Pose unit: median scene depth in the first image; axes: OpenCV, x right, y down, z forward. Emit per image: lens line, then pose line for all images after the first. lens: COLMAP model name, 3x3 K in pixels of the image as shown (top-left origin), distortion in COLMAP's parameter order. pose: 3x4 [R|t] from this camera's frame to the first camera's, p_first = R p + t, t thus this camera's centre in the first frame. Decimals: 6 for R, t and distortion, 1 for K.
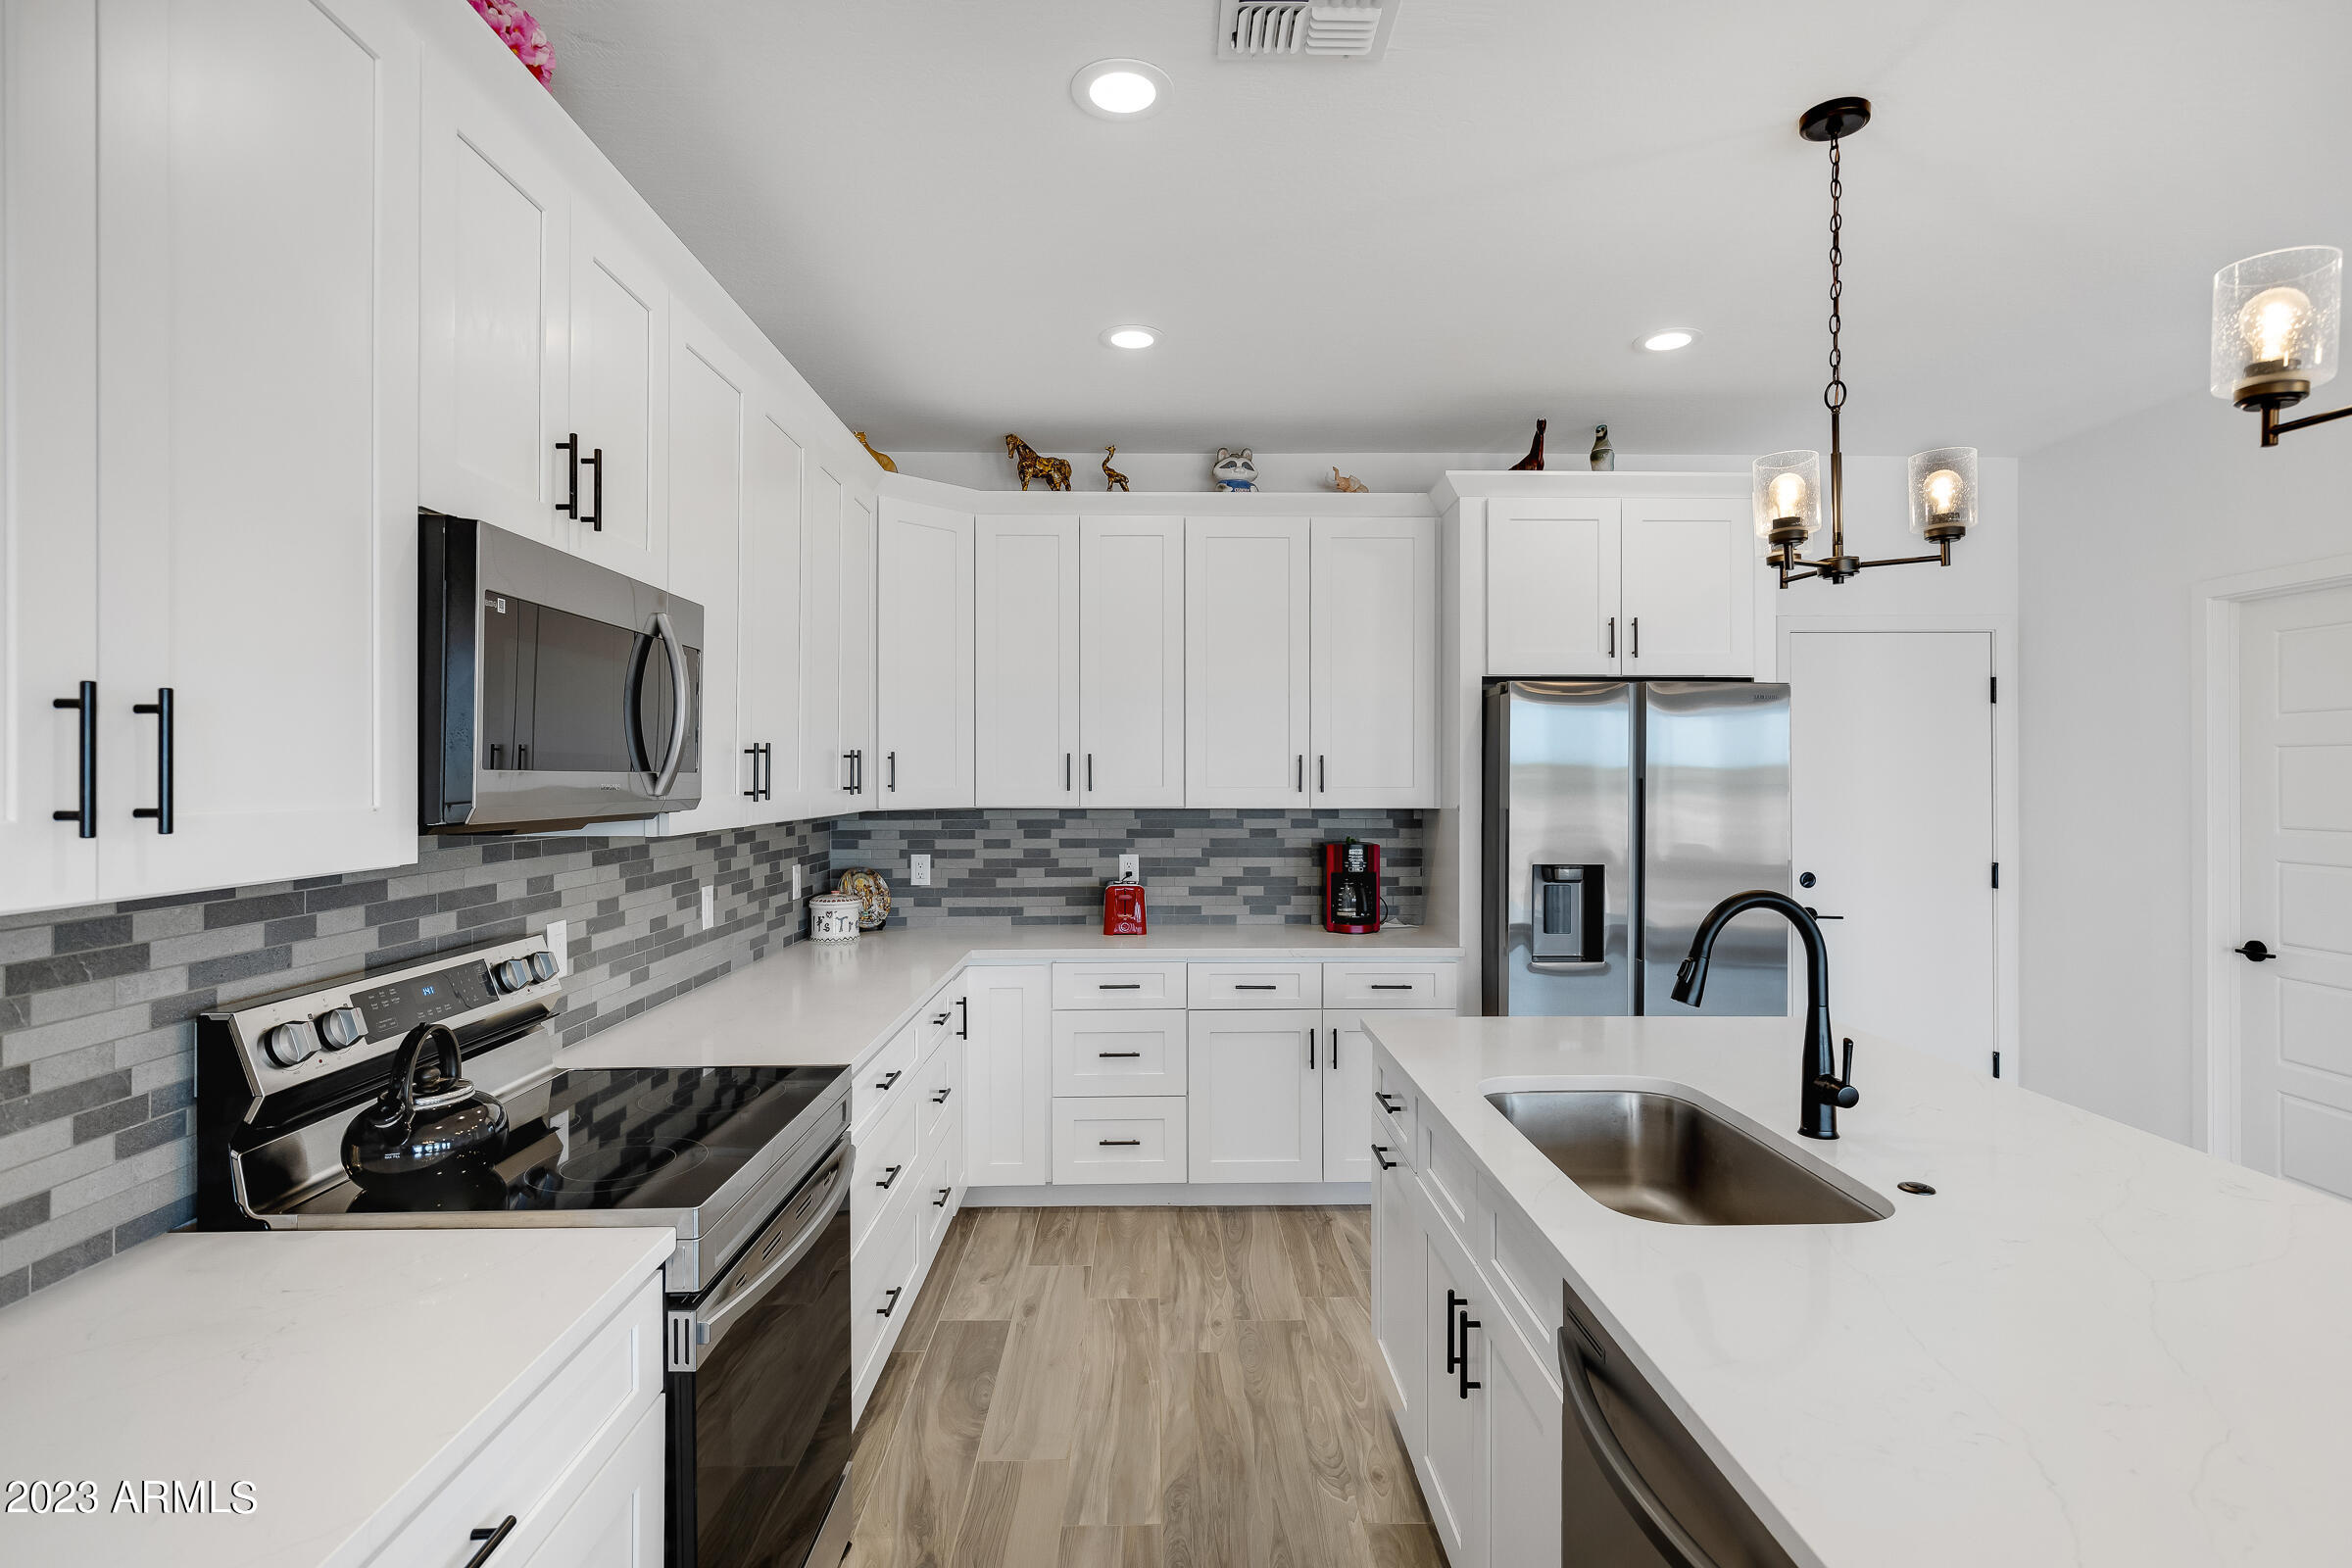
lens RADIAL K [[1175.6, 0, 1182.2], [0, 1175.6, 770.4], [0, 0, 1]] dist [-0.001045, -0.000450]
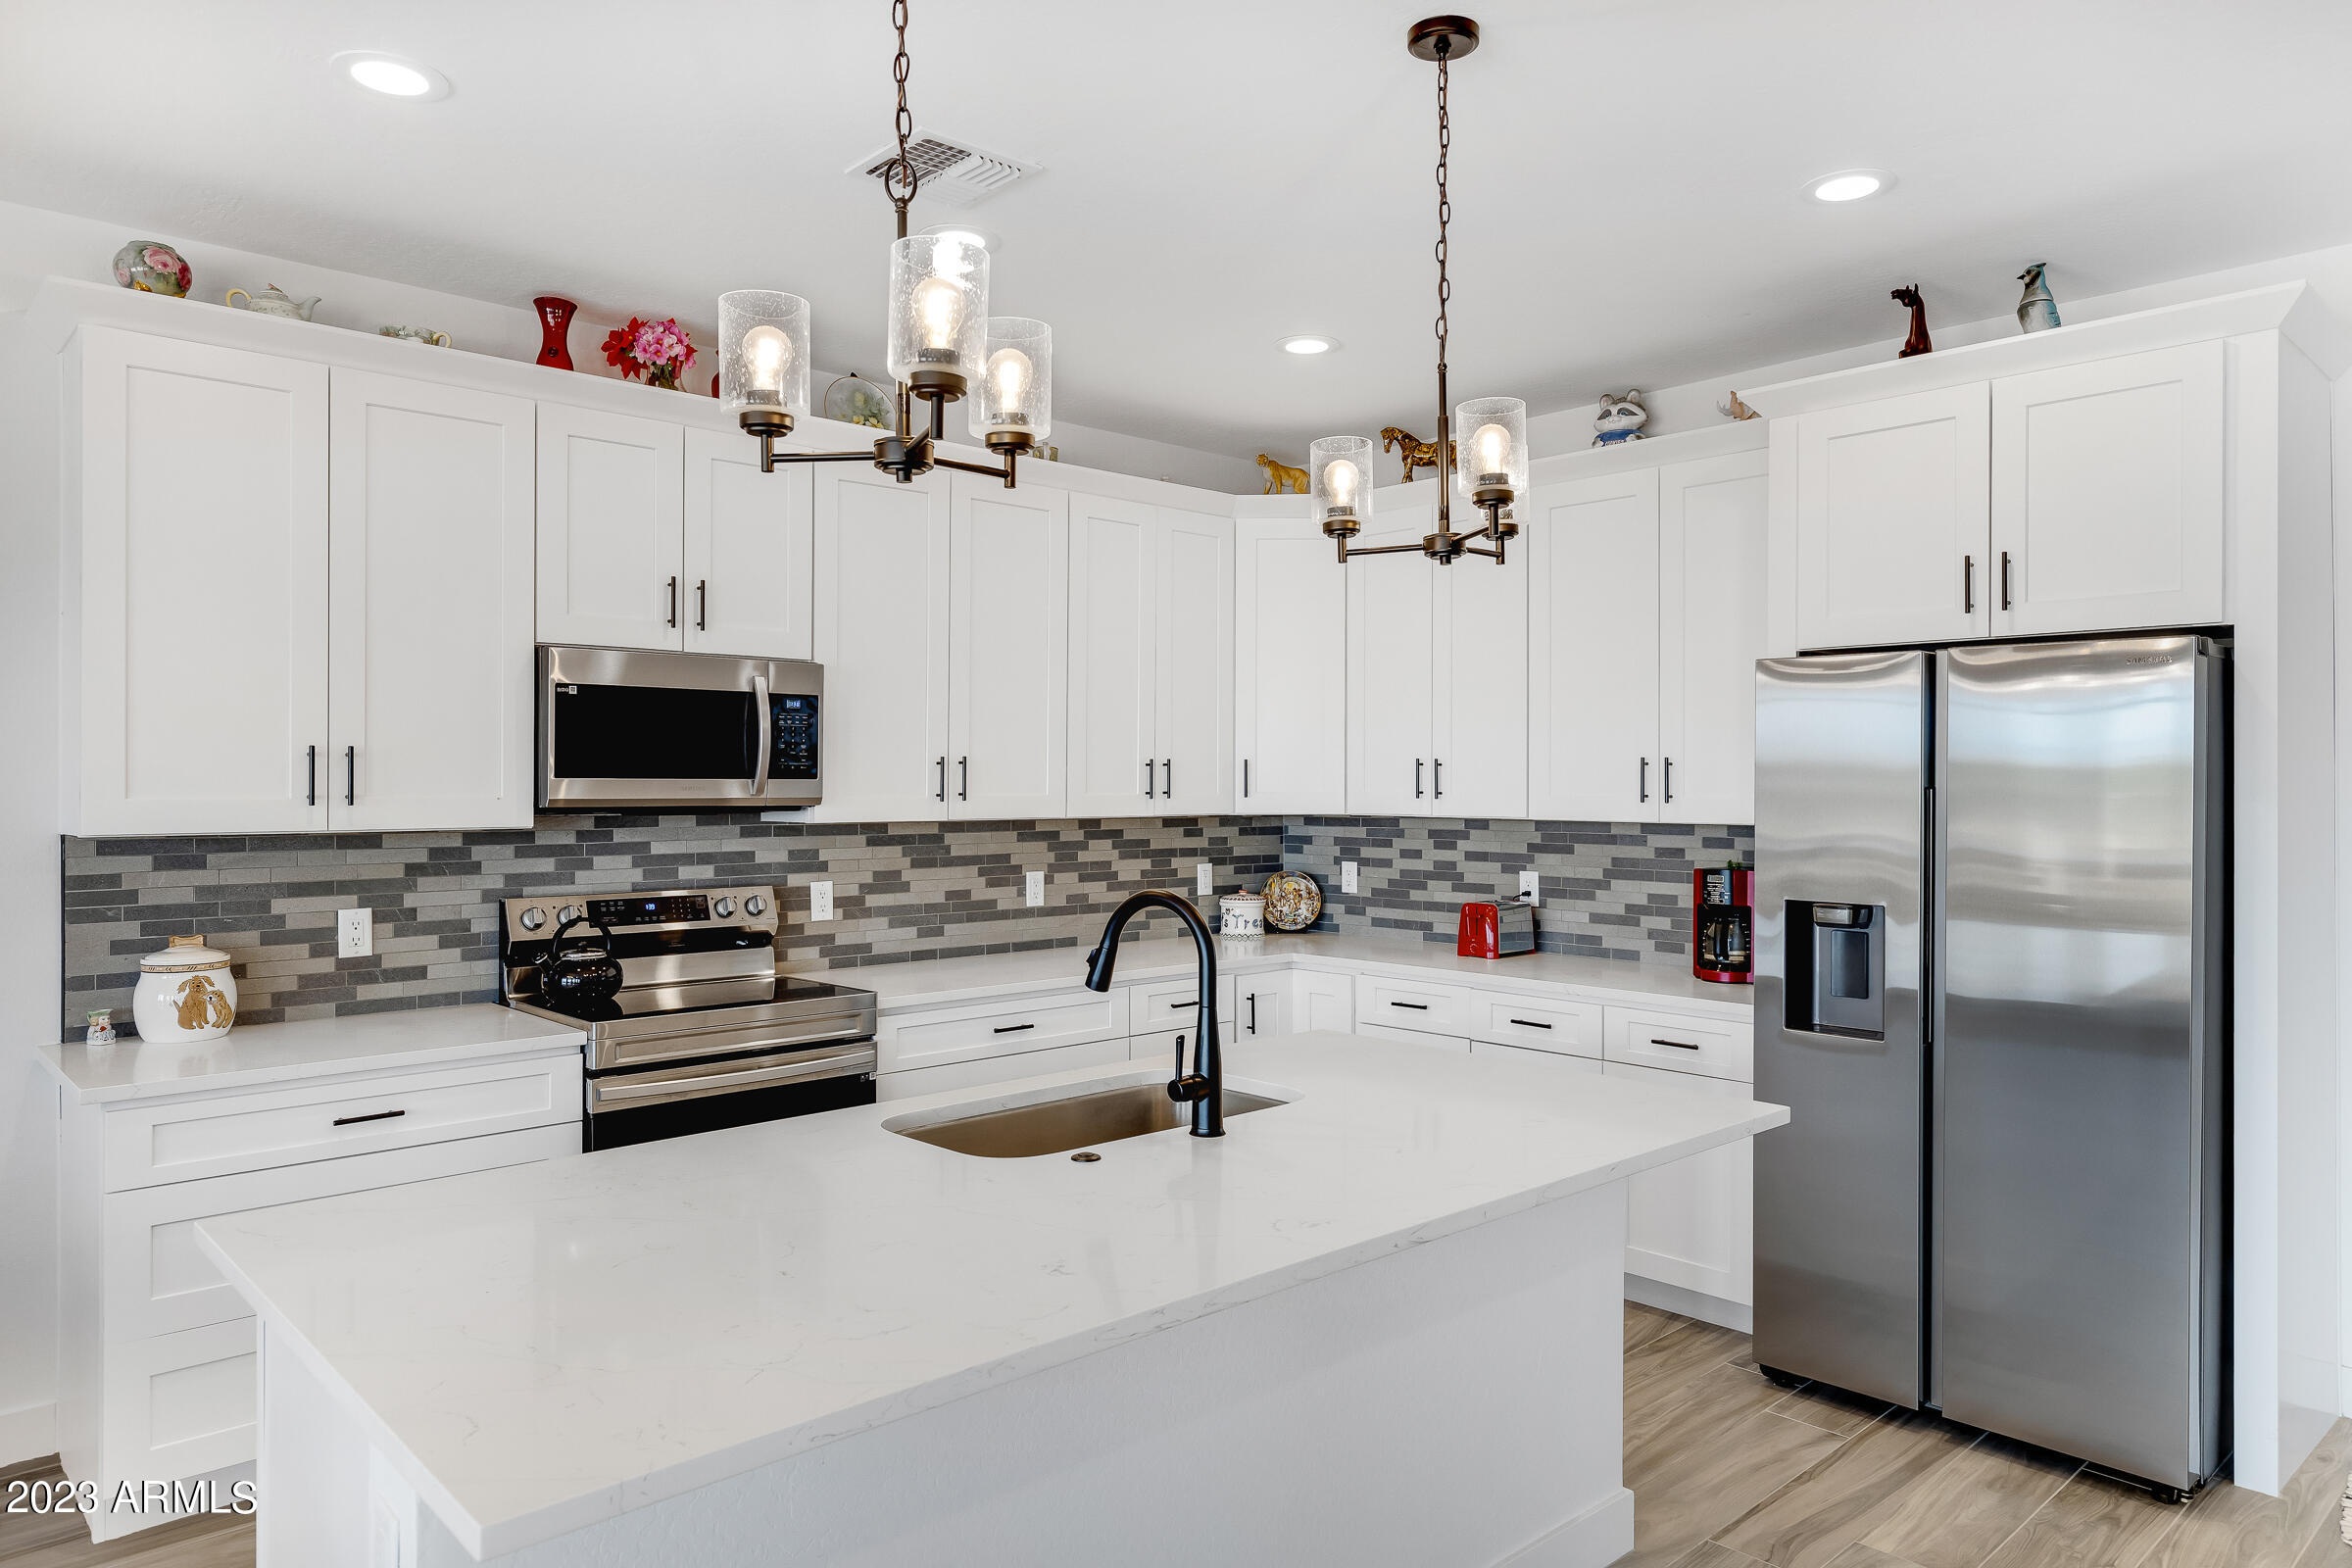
lens RADIAL K [[1499.9, 0, 1166.8], [0, 1499.9, 775.9], [0, 0, 1]] dist [0.006790, 0.000488]
pose [[0.656194, -0.002167, -0.754589, 0.632009], [0.002246, 0.999997, -0.000918, -0.000093], [0.754589, -0.001092, 0.656197, 0.053530]]
